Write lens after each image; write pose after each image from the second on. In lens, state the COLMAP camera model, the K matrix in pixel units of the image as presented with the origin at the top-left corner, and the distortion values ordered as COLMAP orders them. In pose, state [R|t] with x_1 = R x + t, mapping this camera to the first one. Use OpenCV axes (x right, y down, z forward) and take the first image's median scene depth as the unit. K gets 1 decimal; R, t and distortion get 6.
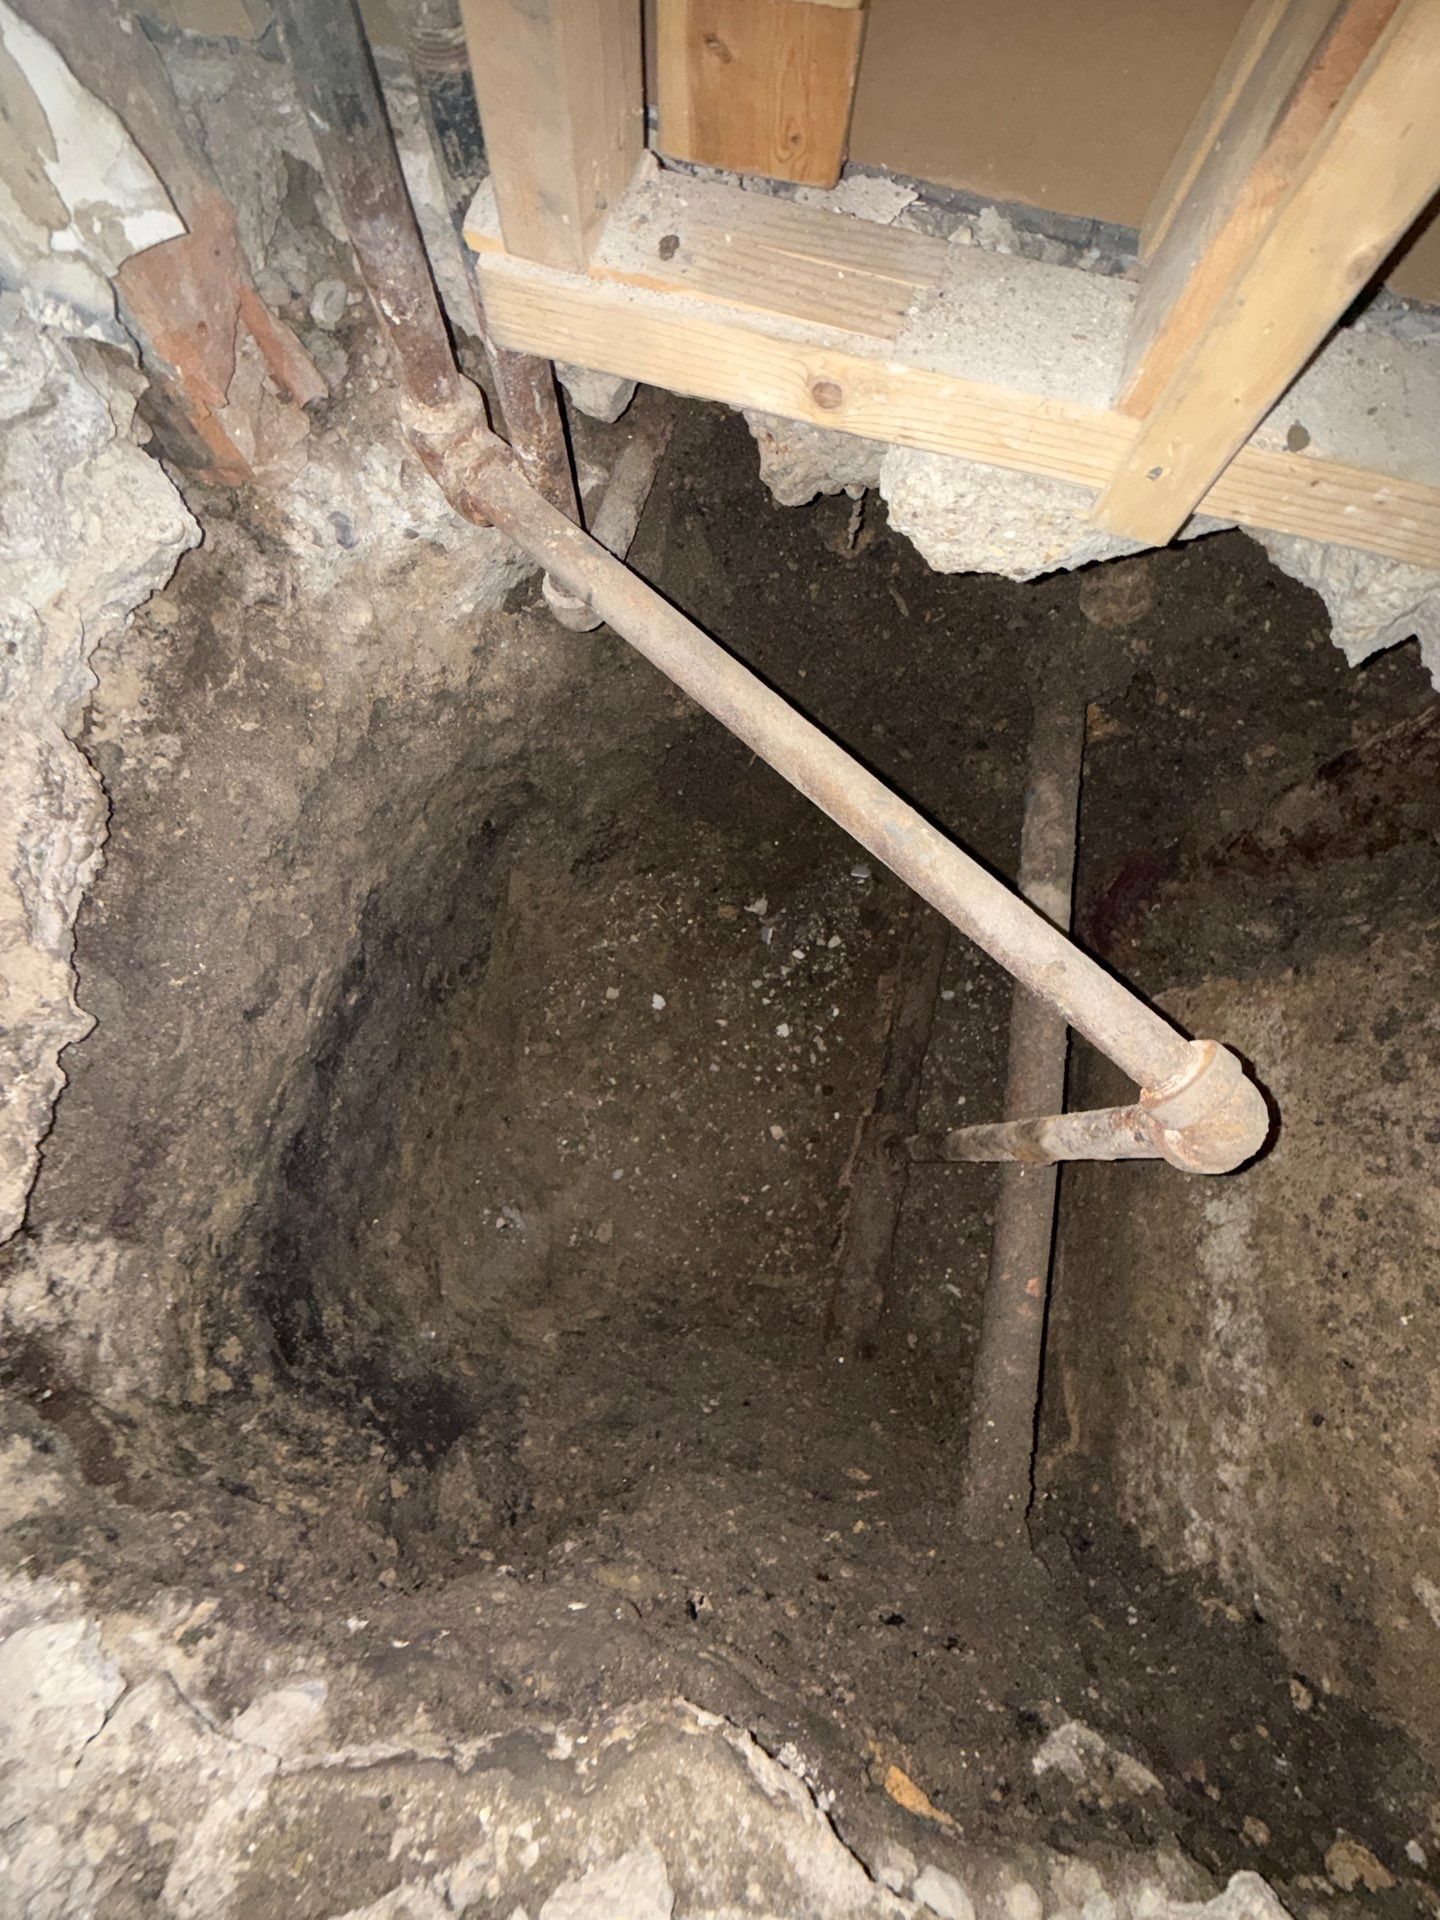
lens RADIAL K [[762.9, 0, 719.0], [0, 762.9, 960.4], [0, 0, 1]] dist [0.001975, -0.000383]
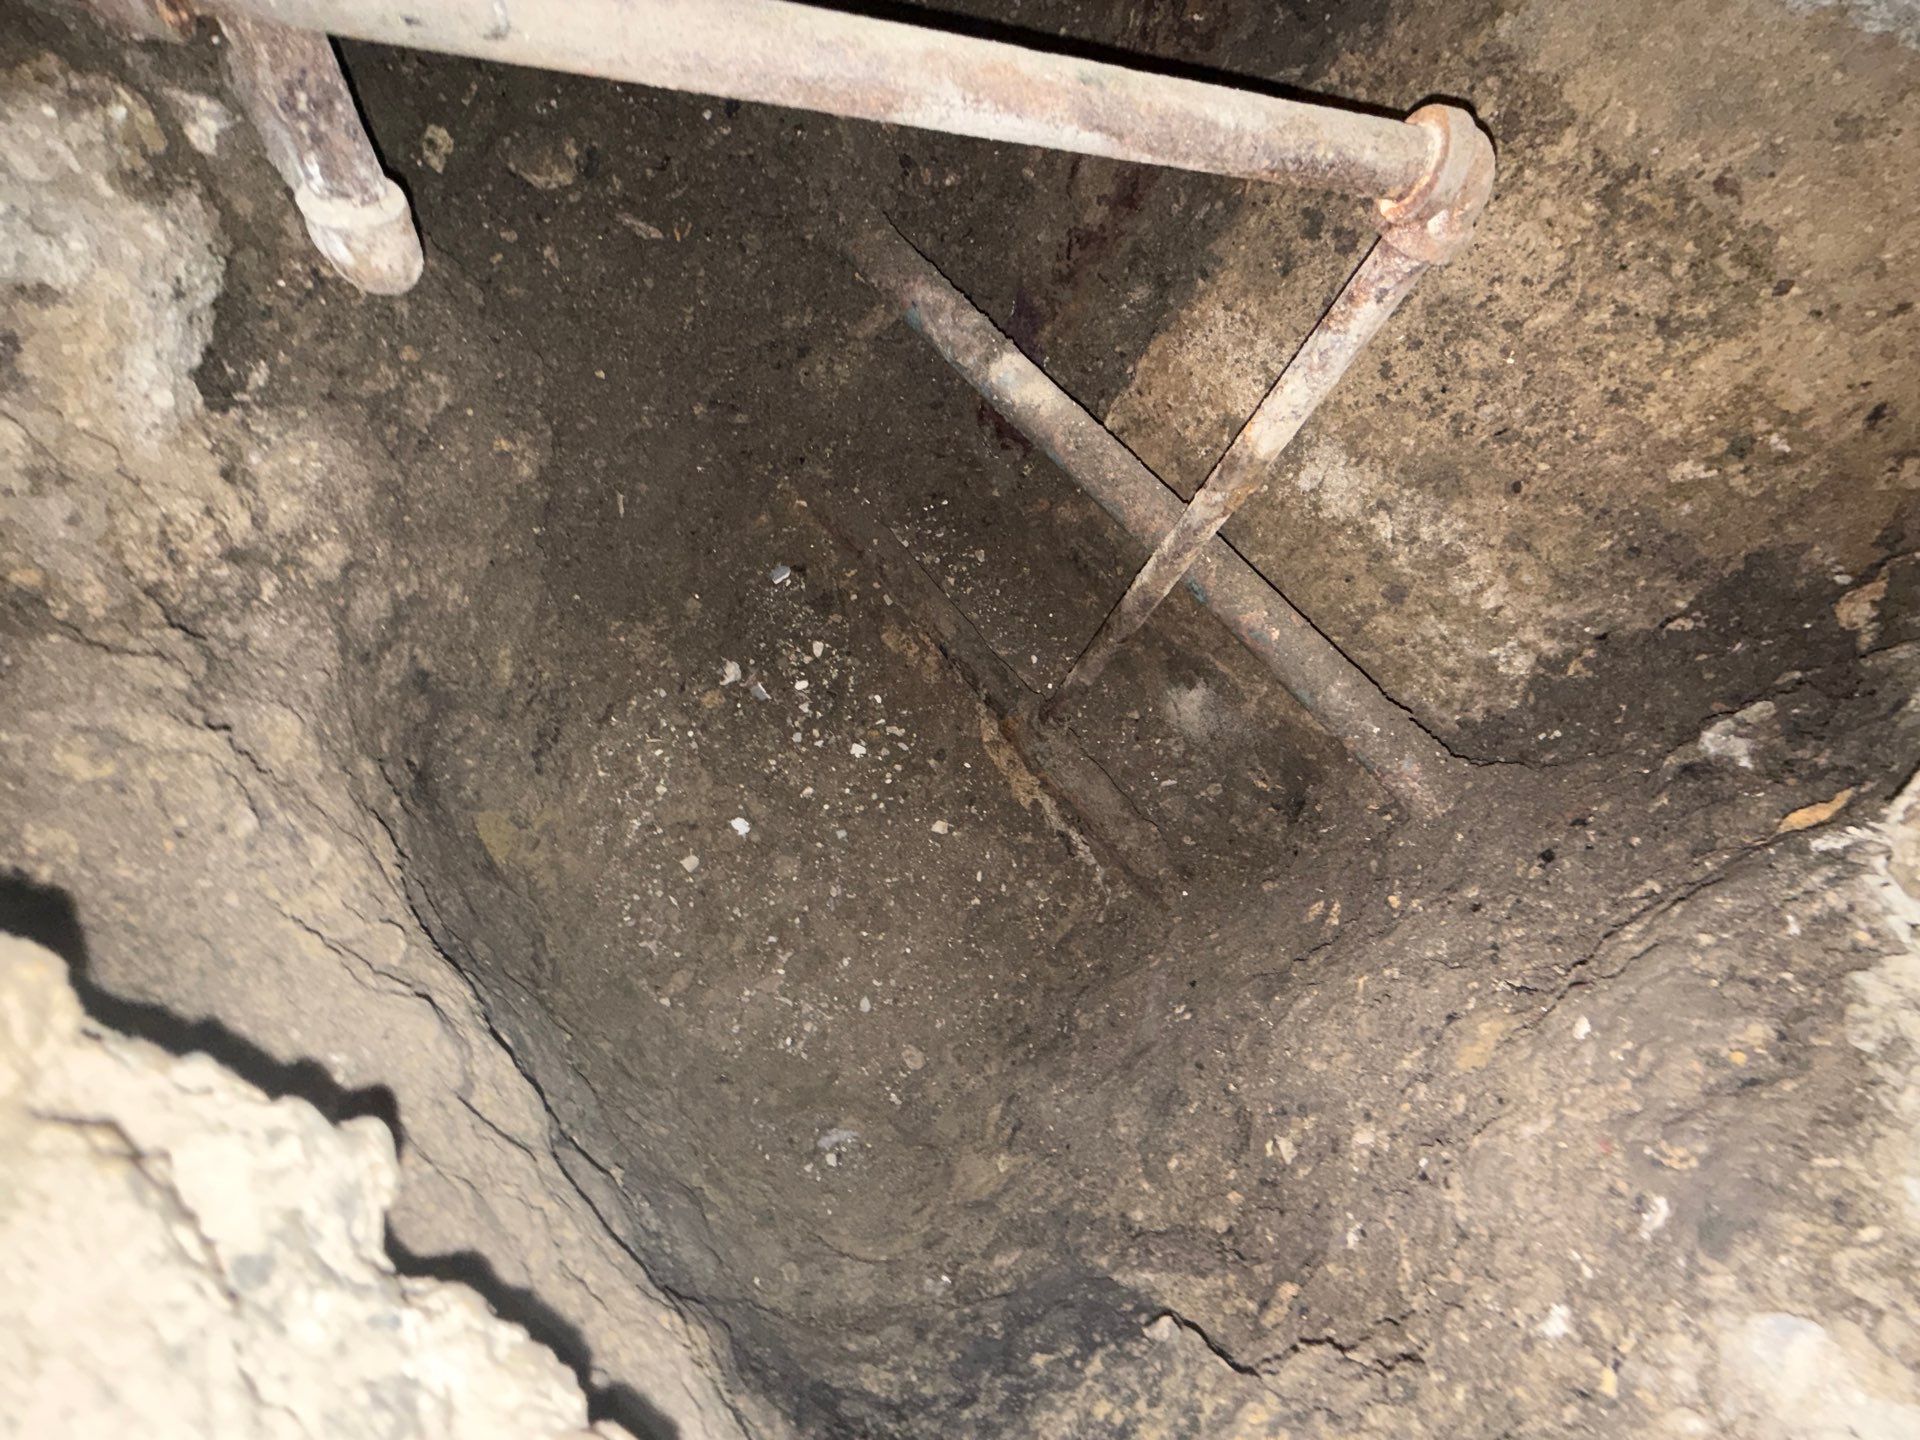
lens RADIAL K [[762.9, 0, 959.5], [0, 762.9, 719.0], [0, 0, 1]] dist [0.001975, -0.000383]
pose [[0.577194, -0.684513, 0.445297, -0.352515], [0.711077, 0.689422, 0.138085, 0.046325], [-0.401519, 0.236939, 0.884671, 0.264163]]
